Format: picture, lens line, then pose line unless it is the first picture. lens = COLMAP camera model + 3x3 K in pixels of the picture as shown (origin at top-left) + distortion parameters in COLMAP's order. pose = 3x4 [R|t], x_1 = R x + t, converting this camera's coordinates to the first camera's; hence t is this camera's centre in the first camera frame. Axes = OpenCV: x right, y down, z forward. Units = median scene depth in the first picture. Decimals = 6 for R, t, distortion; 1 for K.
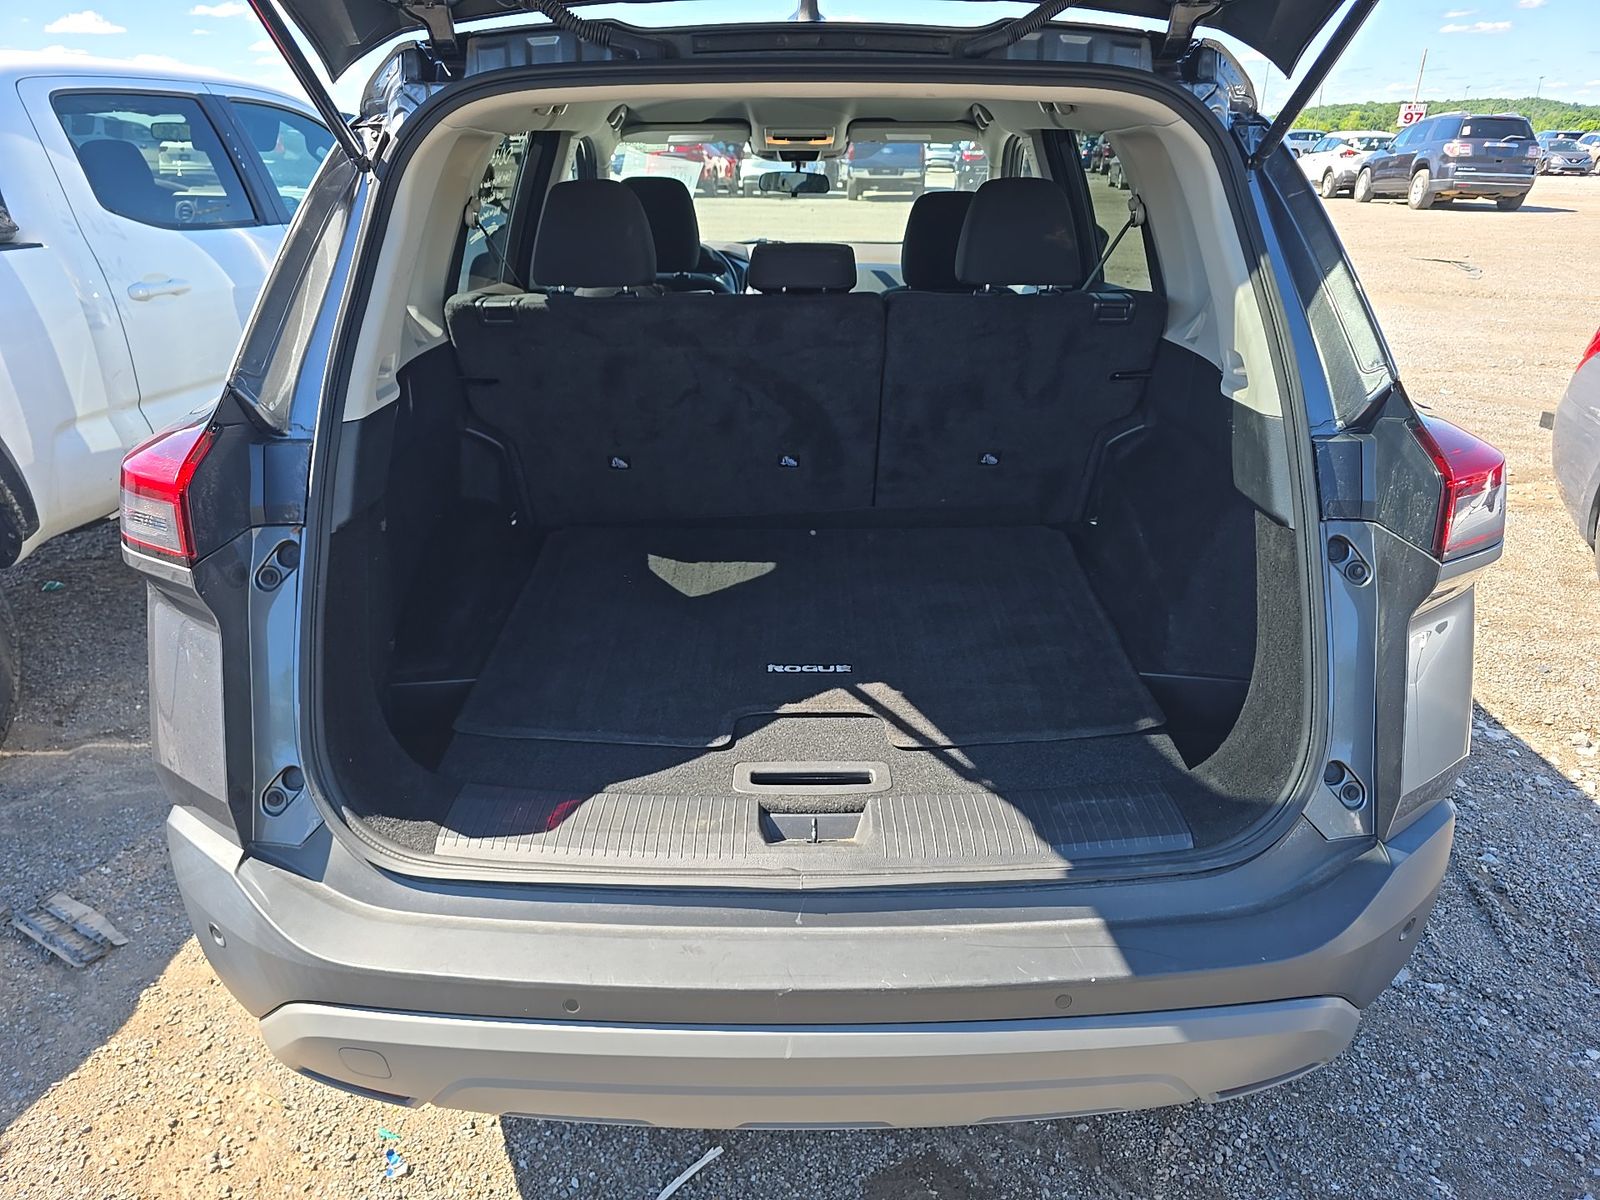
lens RADIAL K [[1133.4, 0, 801.9], [0, 1133.4, 605.9], [0, 0, 1]] dist [0.009066, -0.030819]
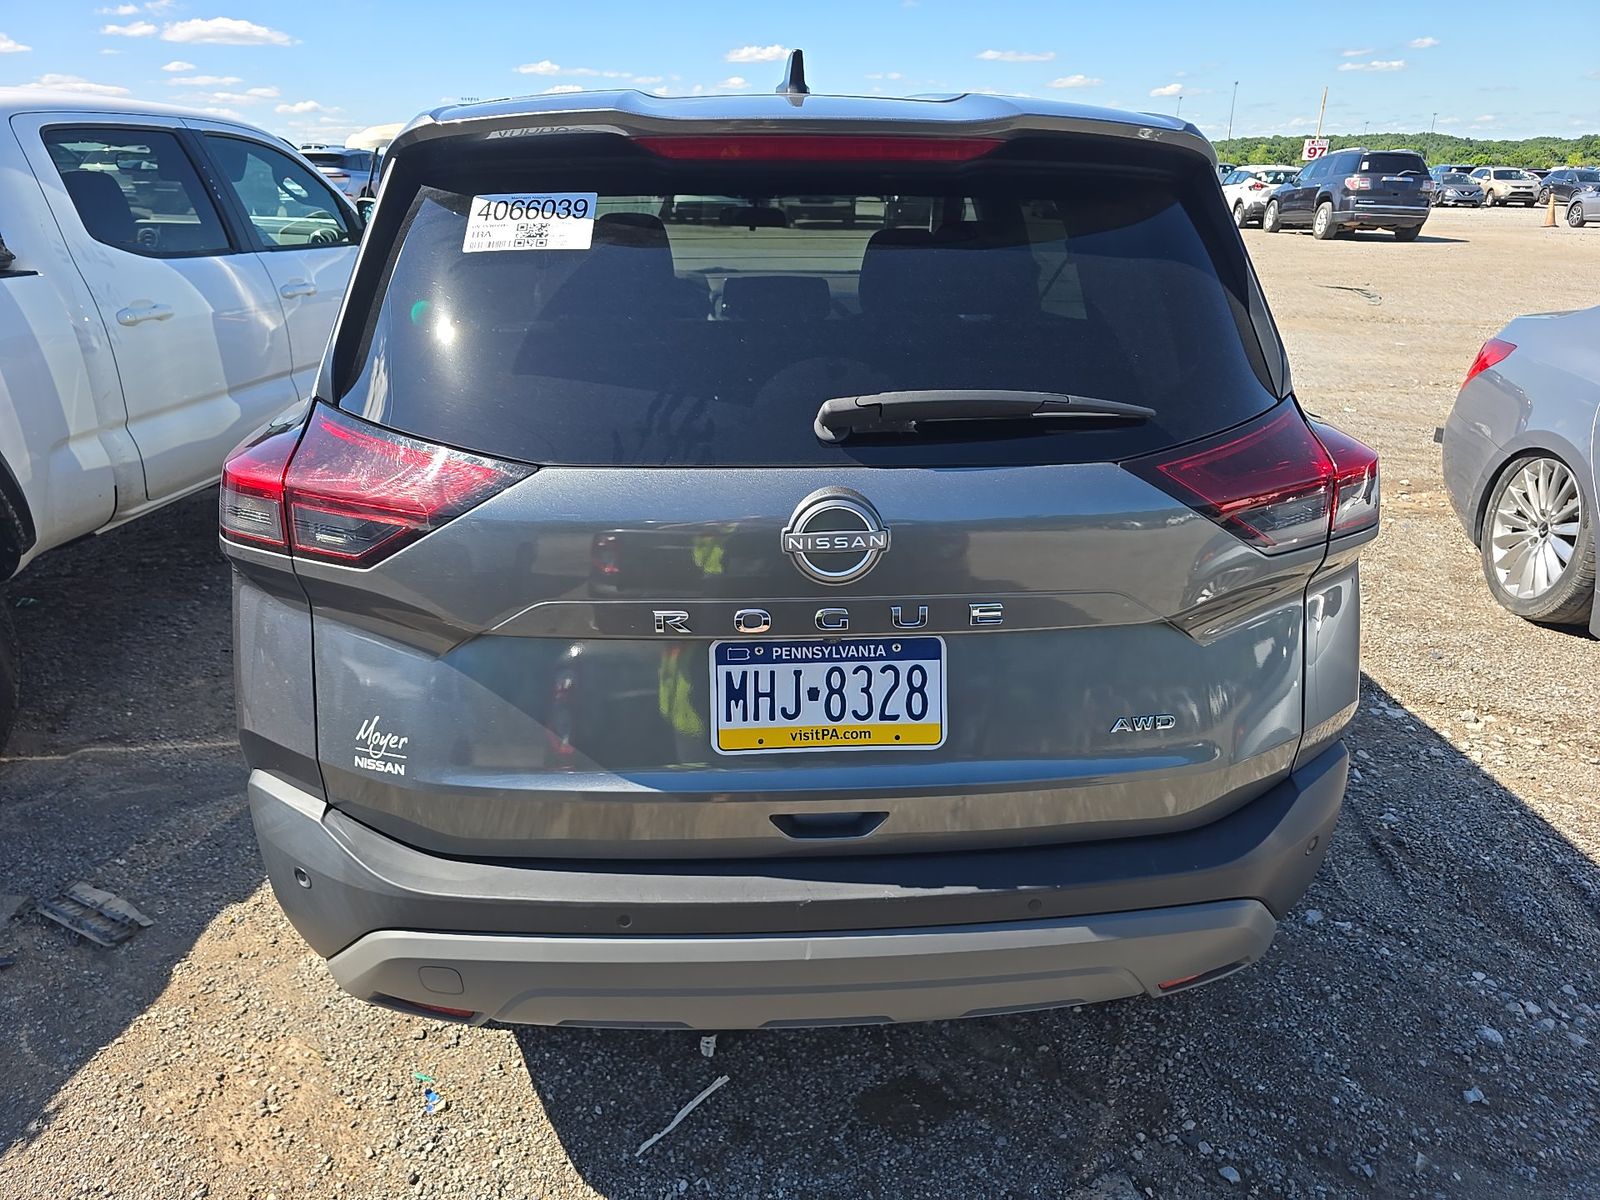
lens RADIAL K [[1133.4, 0, 795.5], [0, 1133.4, 600.8], [0, 0, 1]] dist [0.009066, -0.030819]
pose [[0.998406, -0.012342, 0.055078, -0.051231], [0.013649, 0.999633, -0.023414, 0.029035], [-0.054769, 0.024129, 0.998207, -0.118433]]
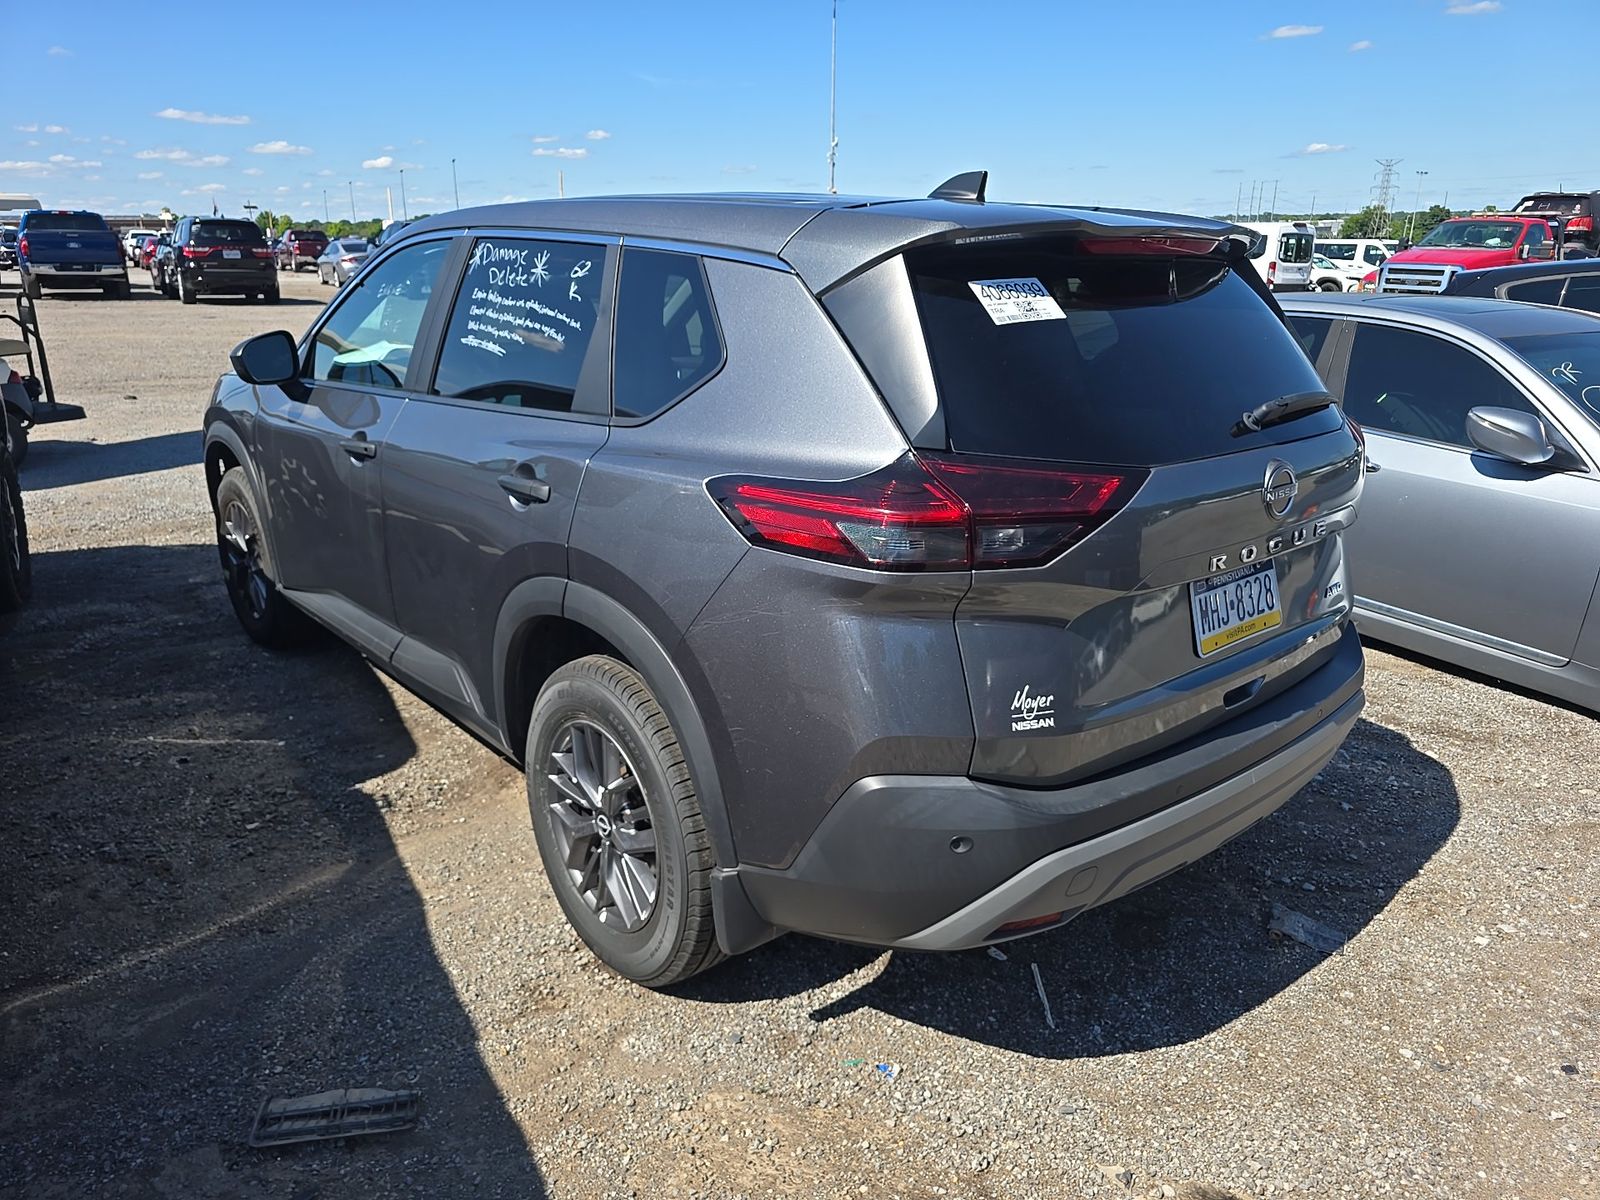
lens RADIAL K [[1133.4, 0, 796.6], [0, 1133.4, 595.8], [0, 0, 1]] dist [0.009066, -0.030819]
pose [[0.741305, -0.172153, 0.648714, -0.963217], [0.225935, 0.974142, 0.000331, -0.028406], [-0.631997, 0.146322, 0.761032, 0.028947]]
